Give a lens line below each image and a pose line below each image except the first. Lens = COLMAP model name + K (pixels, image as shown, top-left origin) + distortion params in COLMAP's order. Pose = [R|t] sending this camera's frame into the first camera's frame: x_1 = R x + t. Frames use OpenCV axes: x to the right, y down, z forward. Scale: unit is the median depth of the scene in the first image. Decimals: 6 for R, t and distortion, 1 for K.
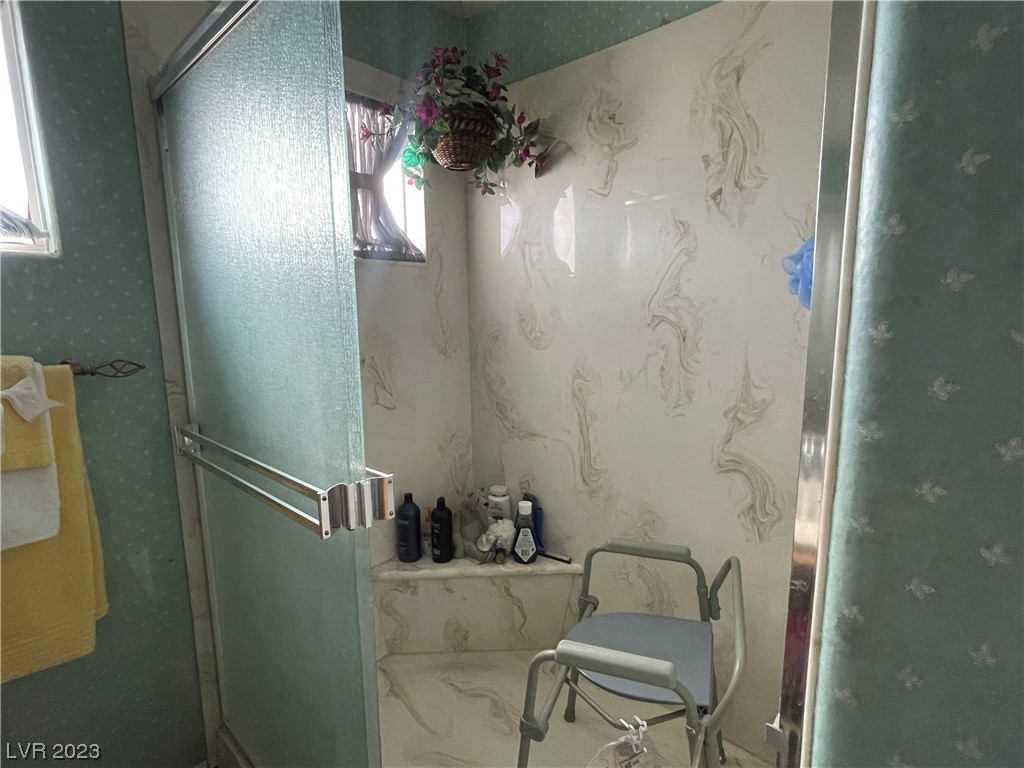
lens RADIAL K [[508.2, 0, 512.0], [0, 508.2, 384.0], [0, 0, 1]] dist [-0.005435, -0.000701]
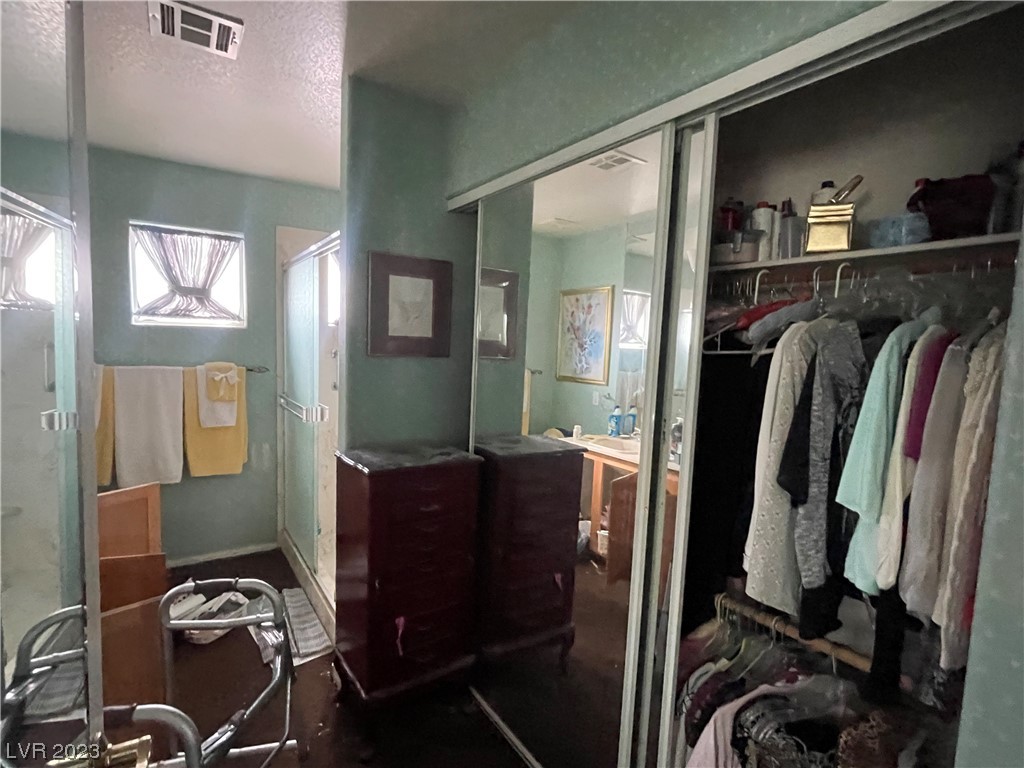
lens RADIAL K [[508.2, 0, 512.0], [0, 508.2, 384.0], [0, 0, 1]] dist [-0.005435, -0.000701]
pose [[0.968155, 0.064315, -0.241951, 1.217910], [-0.081381, 0.994802, -0.061207, 0.104901], [0.236757, 0.078948, 0.968356, -1.338630]]
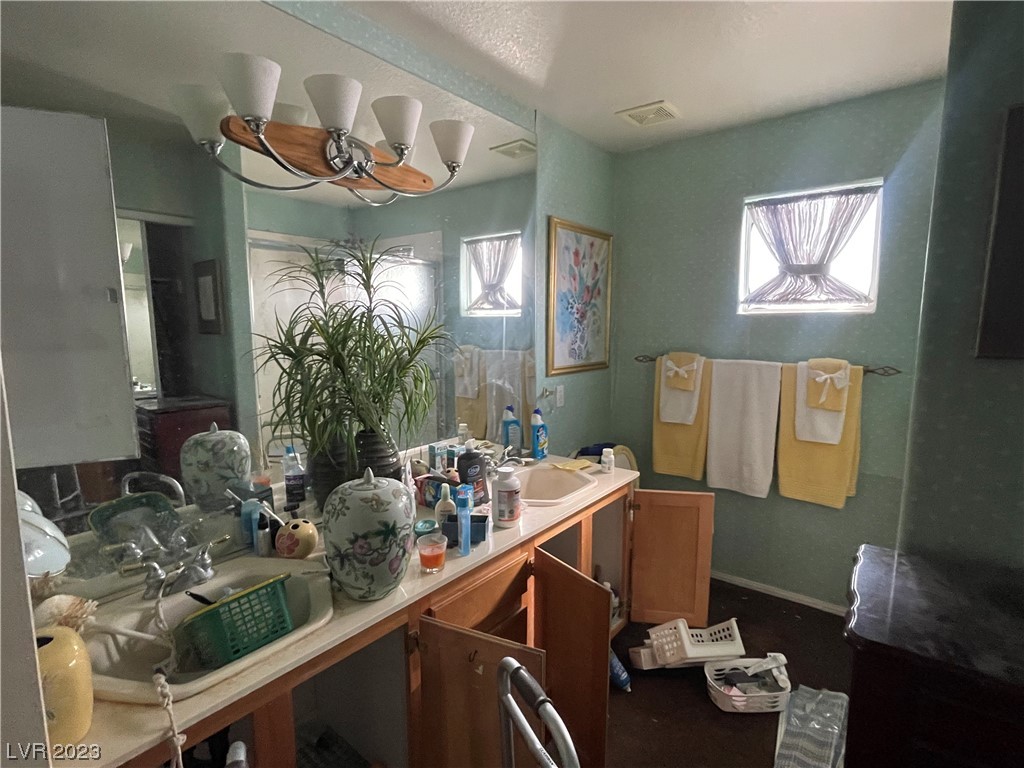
lens RADIAL K [[508.2, 0, 512.0], [0, 508.2, 384.0], [0, 0, 1]] dist [-0.005435, -0.000701]
pose [[0.057460, 0.136539, -0.988967, 1.037083], [-0.148021, 0.980820, 0.126814, -0.017686], [0.987314, 0.139101, 0.076569, -0.524446]]
